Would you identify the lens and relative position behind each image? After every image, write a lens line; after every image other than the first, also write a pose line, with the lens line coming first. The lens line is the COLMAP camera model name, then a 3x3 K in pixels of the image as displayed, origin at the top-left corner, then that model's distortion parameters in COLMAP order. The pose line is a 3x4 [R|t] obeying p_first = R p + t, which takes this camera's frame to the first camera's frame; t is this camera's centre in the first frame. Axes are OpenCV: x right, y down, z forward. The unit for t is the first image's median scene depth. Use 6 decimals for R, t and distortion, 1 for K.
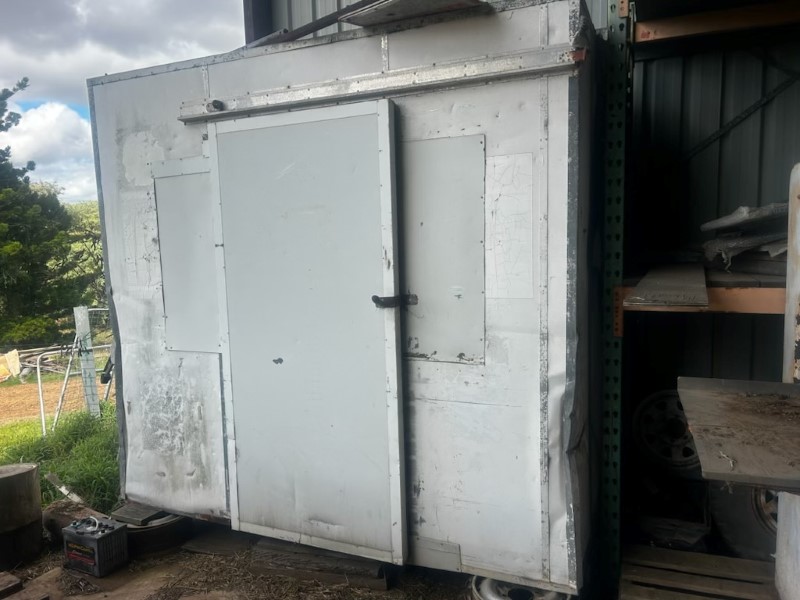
lens RADIAL K [[599.8, 0, 397.0], [0, 599.8, 304.9], [0, 0, 1]] dist [0.041270, -0.037798]
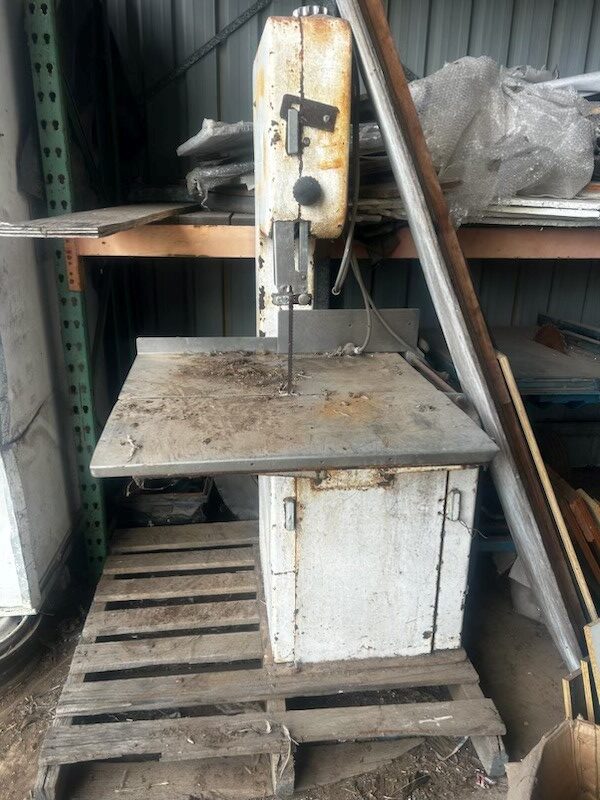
lens RADIAL K [[599.8, 0, 300.0], [0, 599.8, 400.0], [0, 0, 1]] dist [0.041270, -0.037798]
pose [[0.881893, -0.113315, 0.457629, 0.255939], [0.013162, 0.976225, 0.216362, 0.026533], [-0.471266, -0.184784, 0.862417, 0.174076]]
